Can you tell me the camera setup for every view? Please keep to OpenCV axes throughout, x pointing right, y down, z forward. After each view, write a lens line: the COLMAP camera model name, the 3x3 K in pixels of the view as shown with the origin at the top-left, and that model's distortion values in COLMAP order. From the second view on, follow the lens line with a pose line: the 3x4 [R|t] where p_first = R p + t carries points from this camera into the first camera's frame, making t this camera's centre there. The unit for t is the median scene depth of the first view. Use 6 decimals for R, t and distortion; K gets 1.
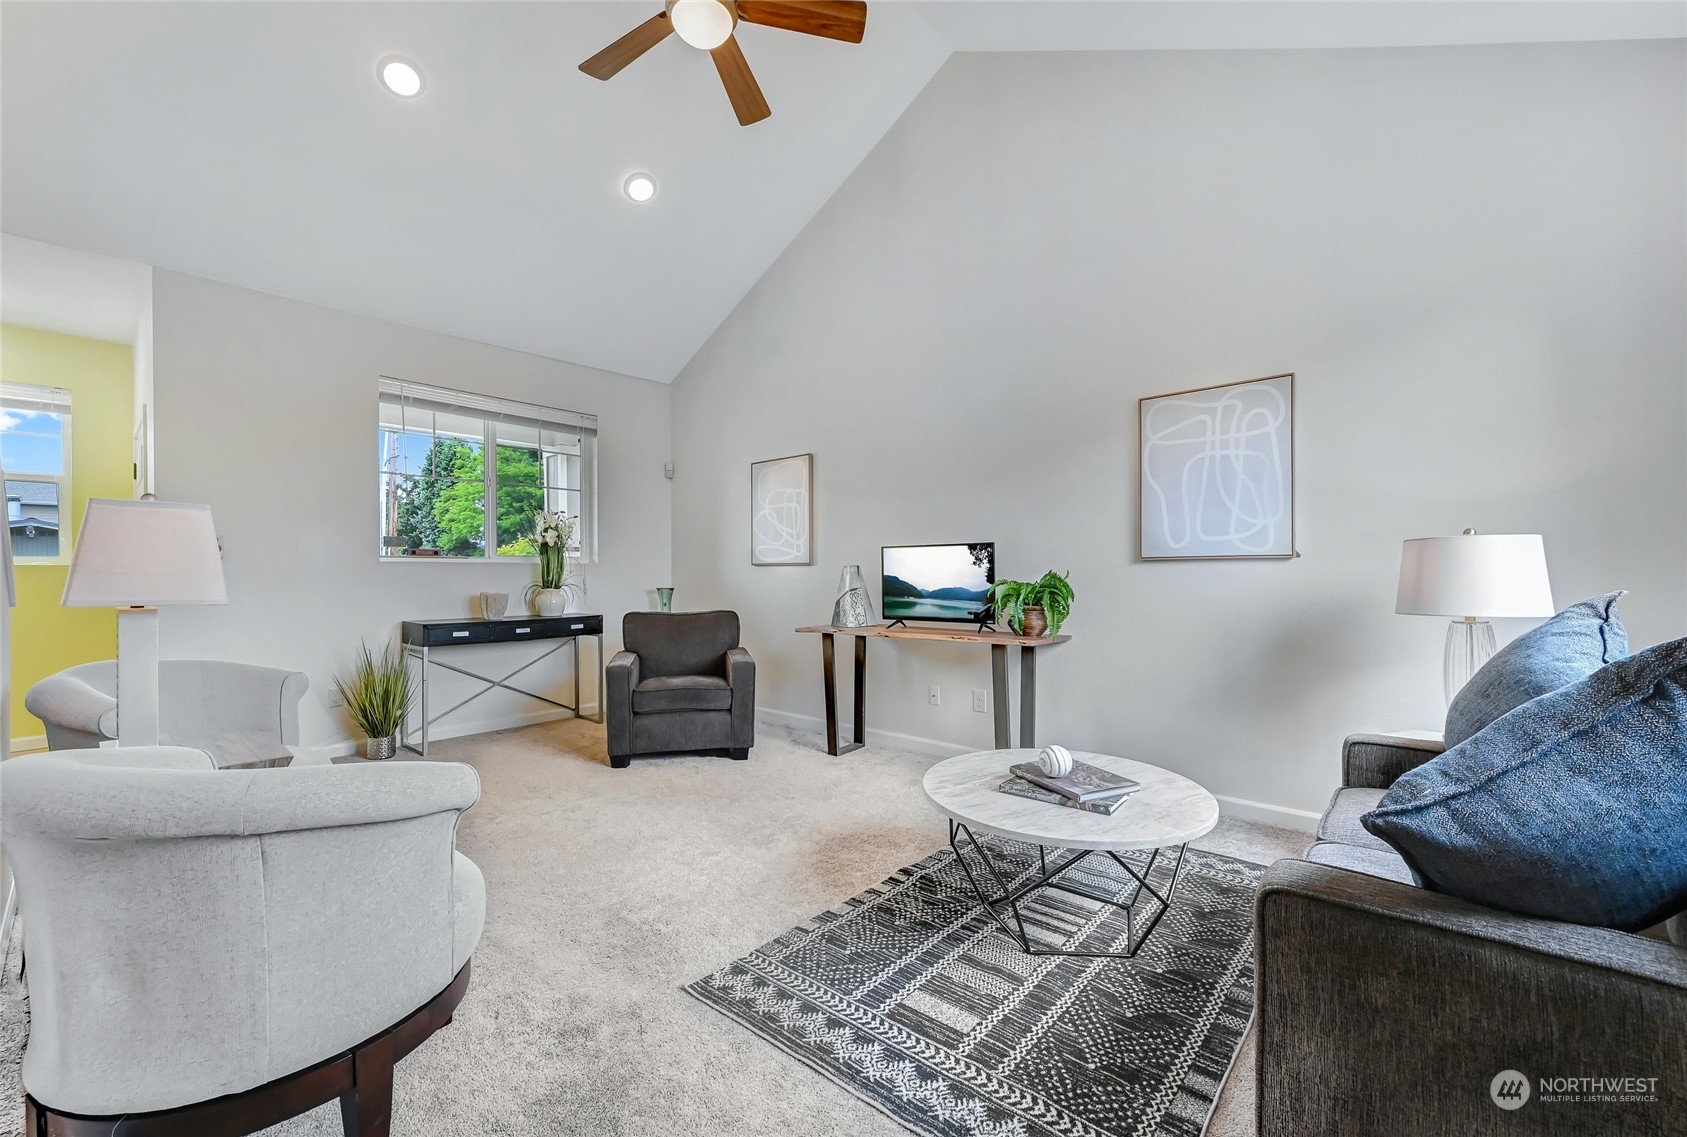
lens RADIAL K [[670.8, 0, 839.6], [0, 670.8, 570.1], [0, 0, 1]] dist [0.000133, 0.000014]
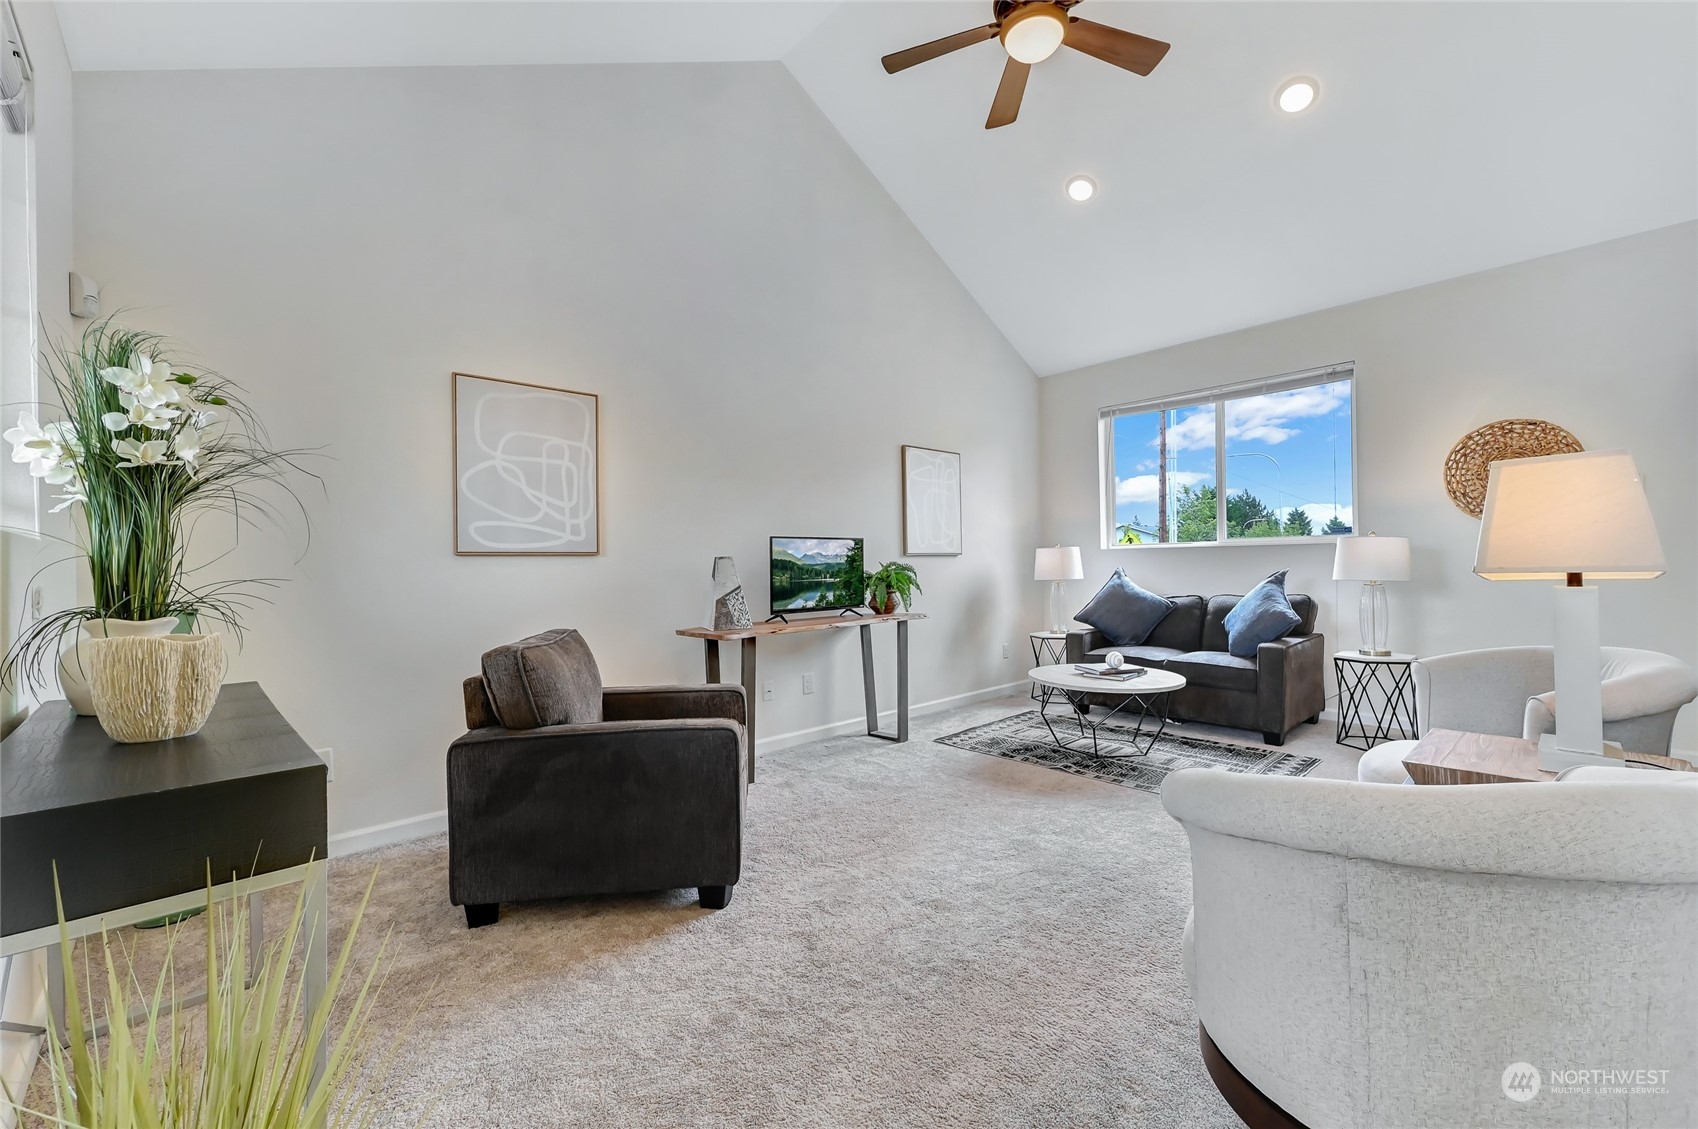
lens RADIAL K [[700.3, 0, 859.8], [0, 700.3, 553.8], [0, 0, 1]] dist [0.000393, 0.000323]
pose [[0.086583, 0.020034, 0.996043, -1.610024], [0.011404, 0.999712, -0.021100, 0.019583], [-0.996179, 0.013186, 0.086330, 1.454694]]
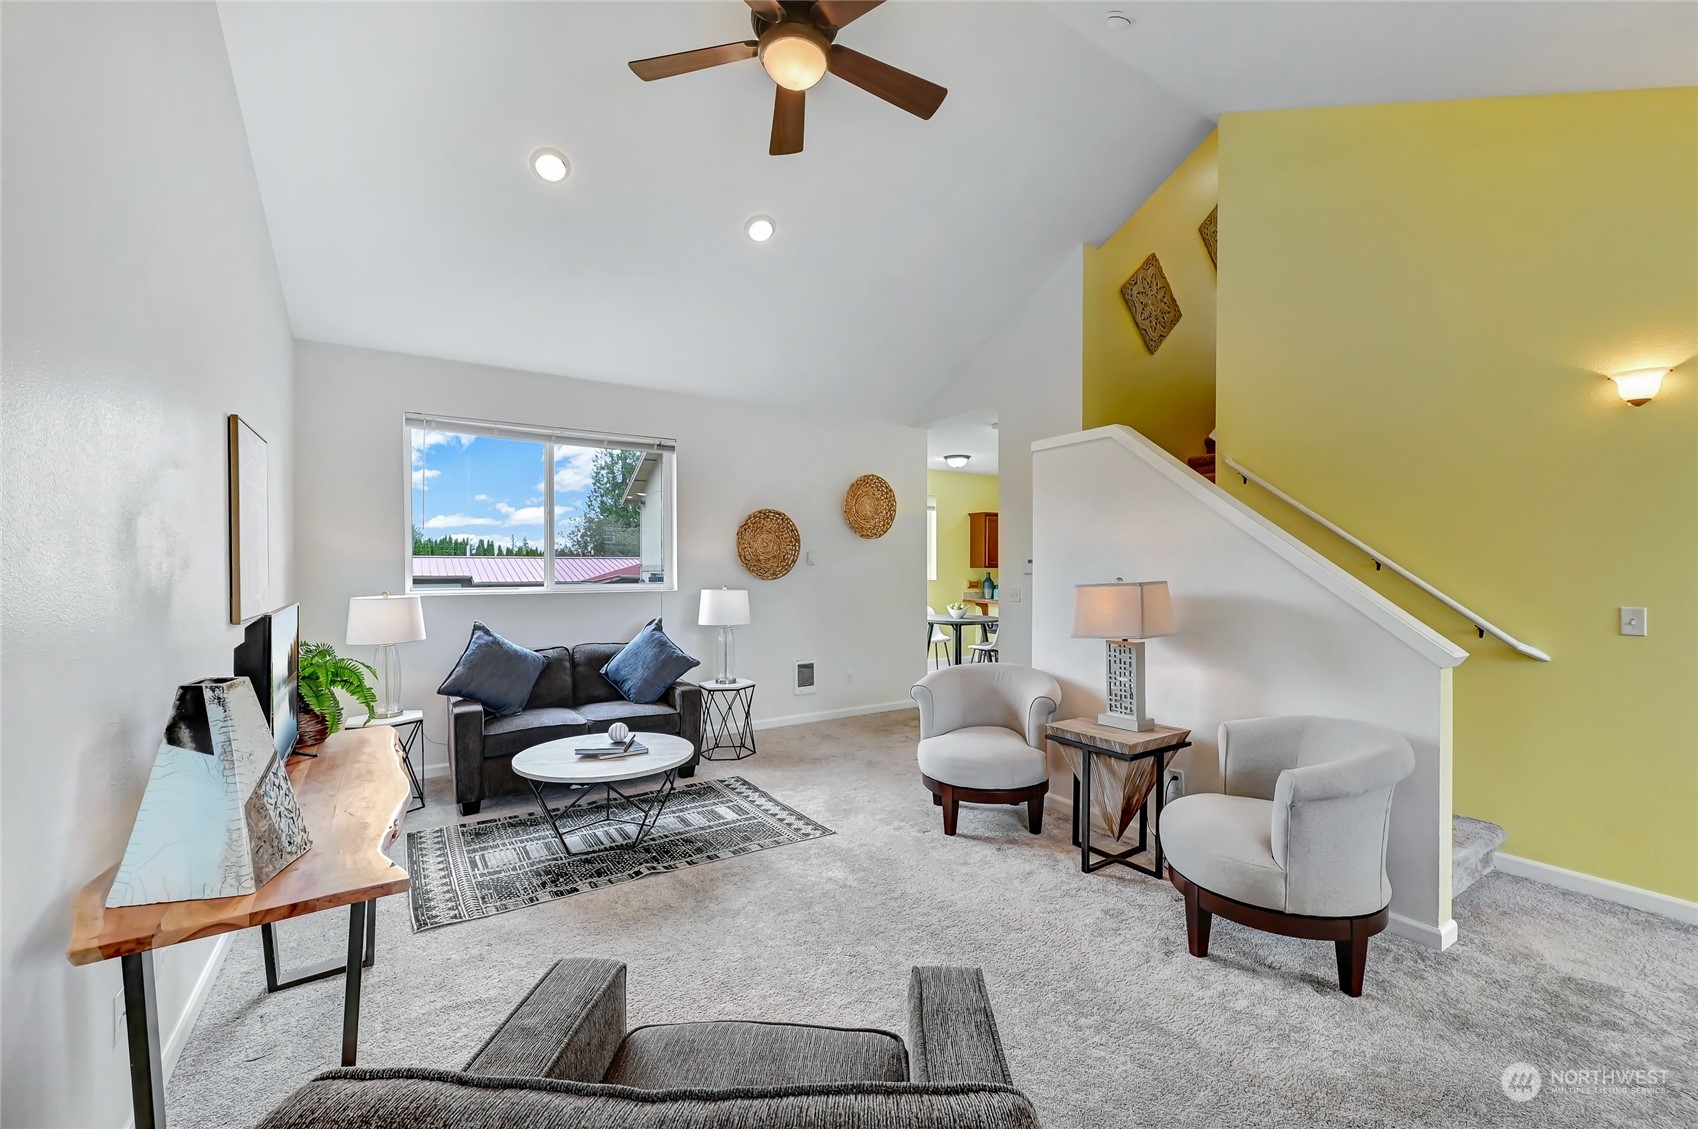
lens RADIAL K [[683.3, 0, 847.9], [0, 683.3, 567.8], [0, 0, 1]] dist [0.018403, 0.000288]
pose [[-0.961125, 0.008256, 0.275990, -0.667771], [0.006925, 0.999959, -0.005796, -0.106200], [-0.276027, -0.003659, -0.961143, 2.358659]]
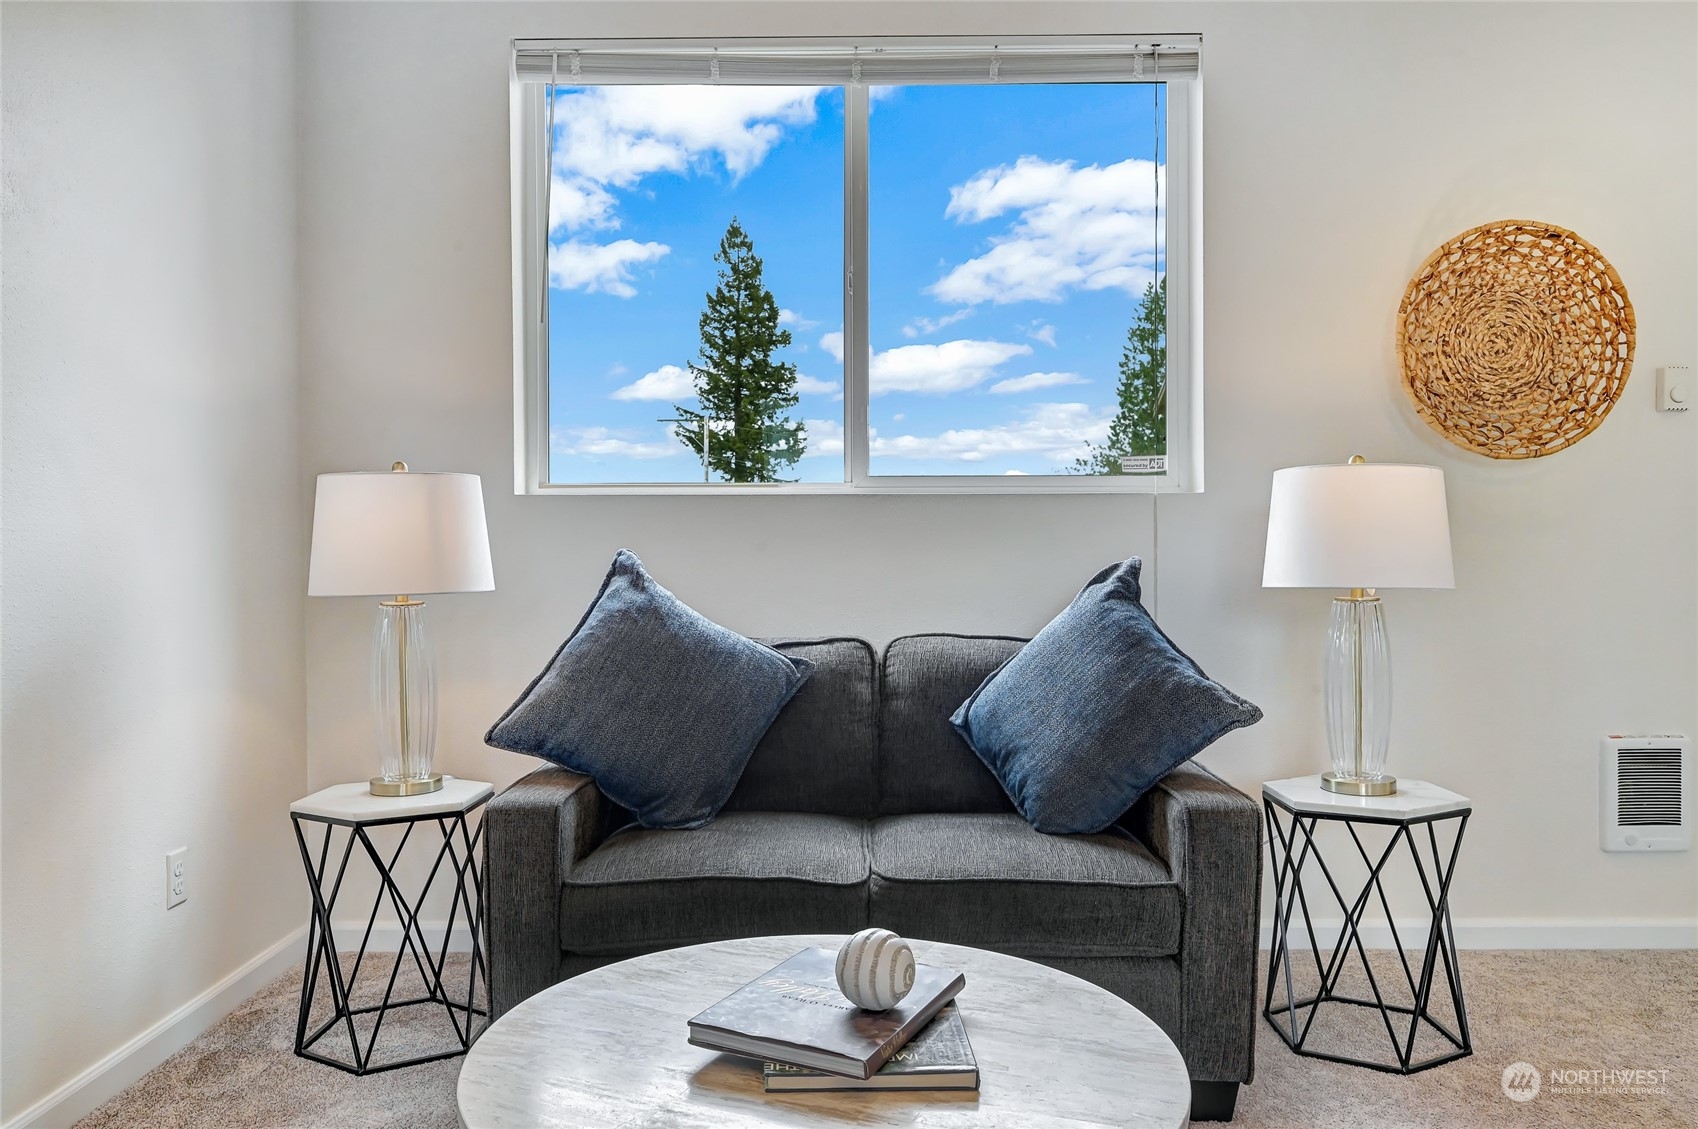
lens RADIAL K [[1211.0, 0, 853.6], [0, 1211.0, 573.9], [0, 0, 1]] dist [-0.002902, -0.004312]
pose [[-0.655258, -0.002921, 0.755399, -0.203904], [0.004117, 0.999964, 0.007438, 0.041645], [-0.755394, 0.007984, -0.655223, 1.404410]]
